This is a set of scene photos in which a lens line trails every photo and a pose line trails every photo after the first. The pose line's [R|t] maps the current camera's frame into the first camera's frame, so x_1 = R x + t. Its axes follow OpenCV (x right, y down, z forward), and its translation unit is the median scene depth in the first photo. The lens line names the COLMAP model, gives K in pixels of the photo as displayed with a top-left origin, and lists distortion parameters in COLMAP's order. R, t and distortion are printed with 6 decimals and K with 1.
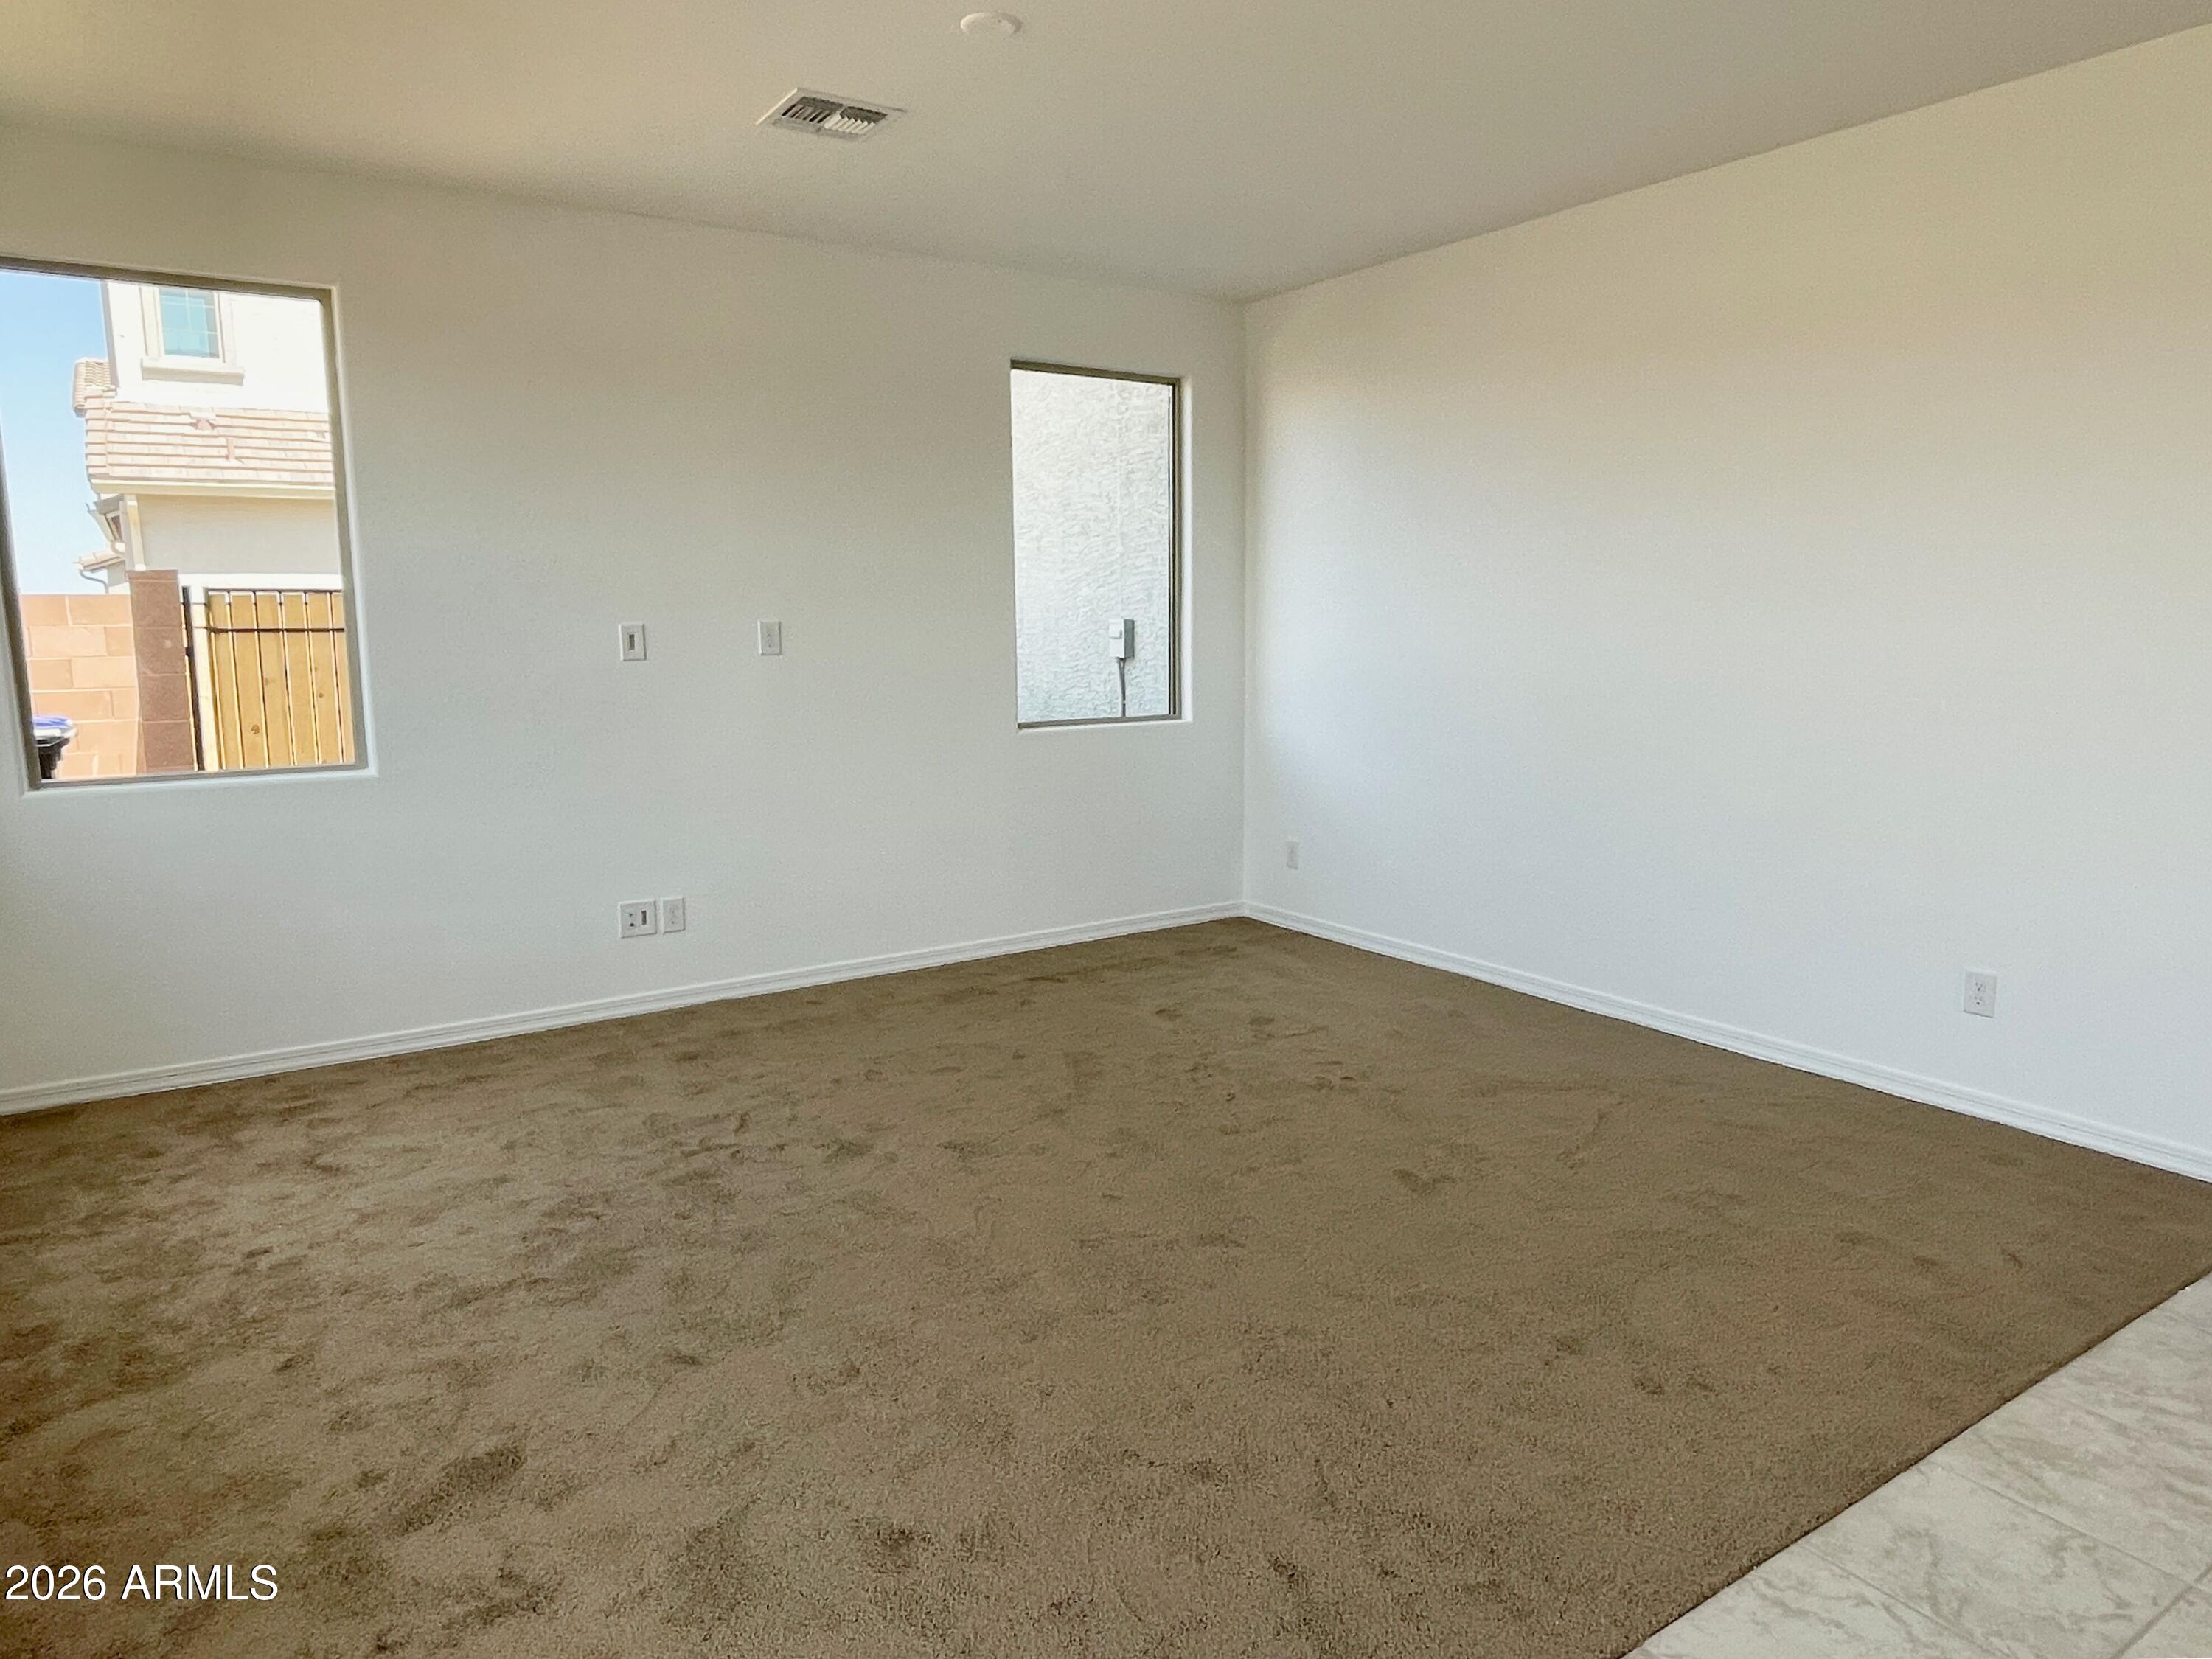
lens RADIAL K [[1440.3, 0, 1106.0], [0, 1440.3, 829.5], [0, 0, 1]] dist [0.023195, -0.000878]
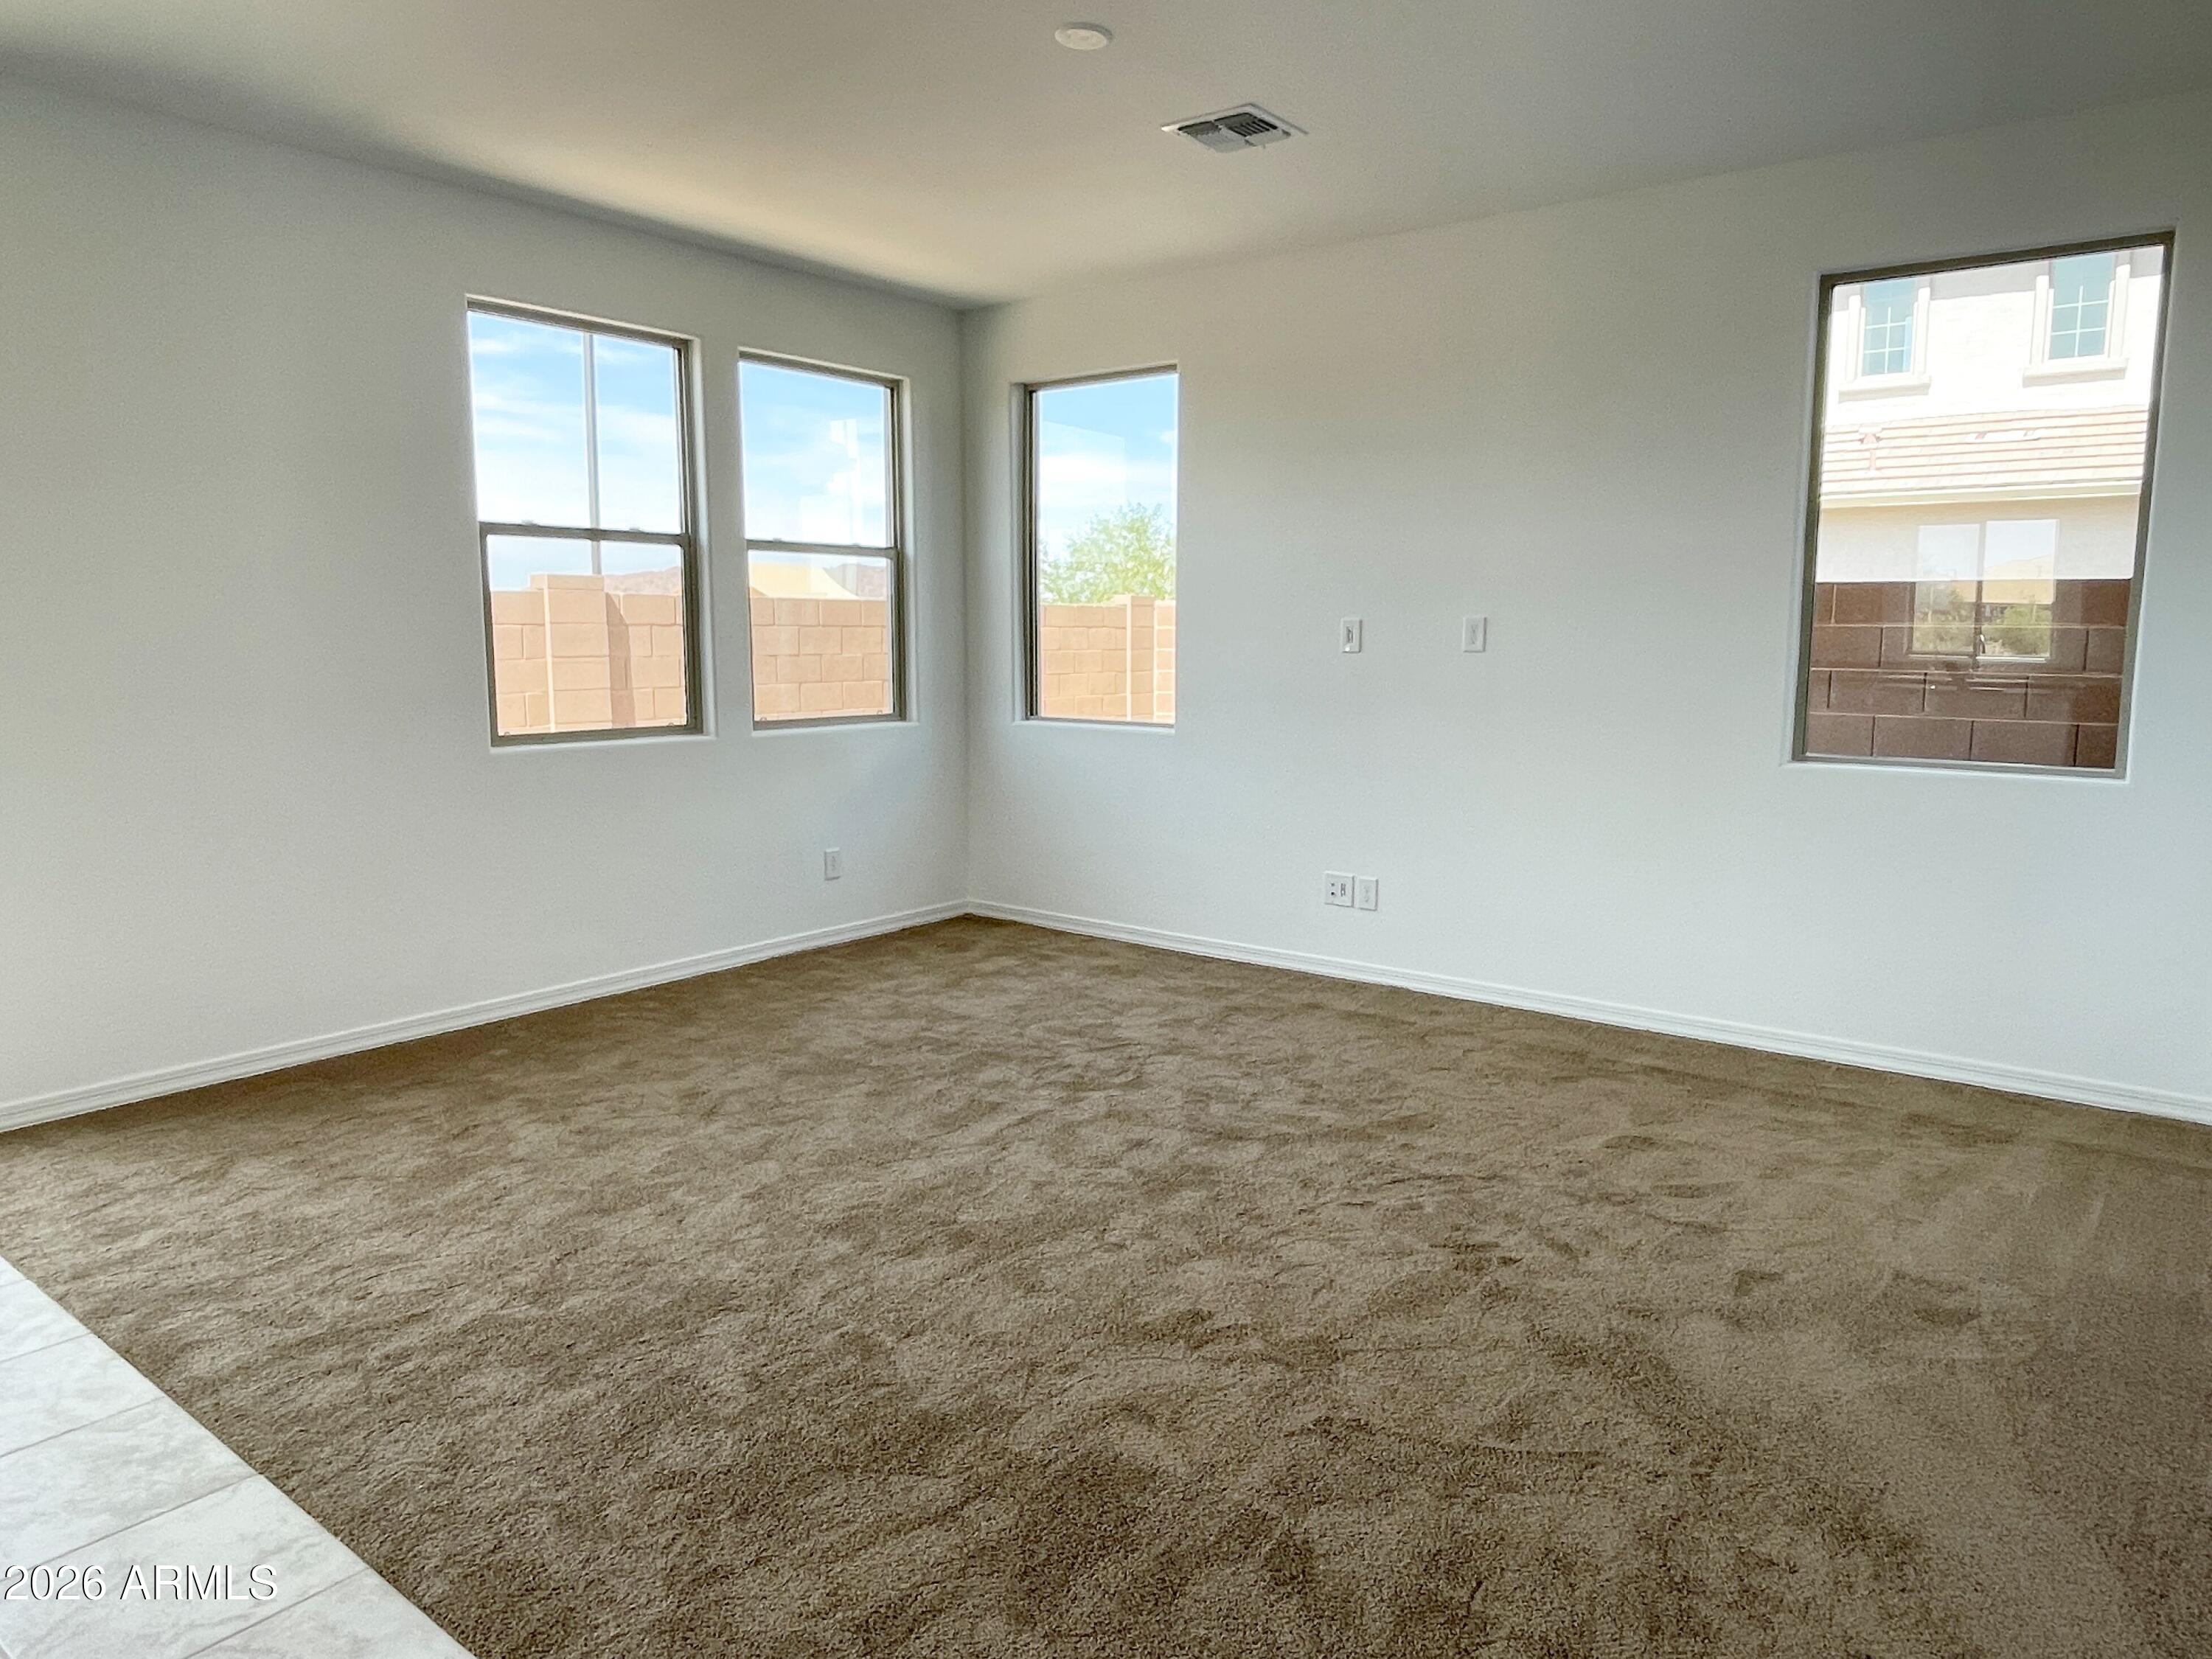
lens RADIAL K [[1440.3, 0, 1106.0], [0, 1440.3, 829.5], [0, 0, 1]] dist [0.023195, -0.000878]
pose [[0.314685, 0.144626, -0.938113, 0.645854], [-0.152269, 0.983216, 0.100501, -0.066443], [0.936903, 0.111219, 0.331426, 0.484262]]
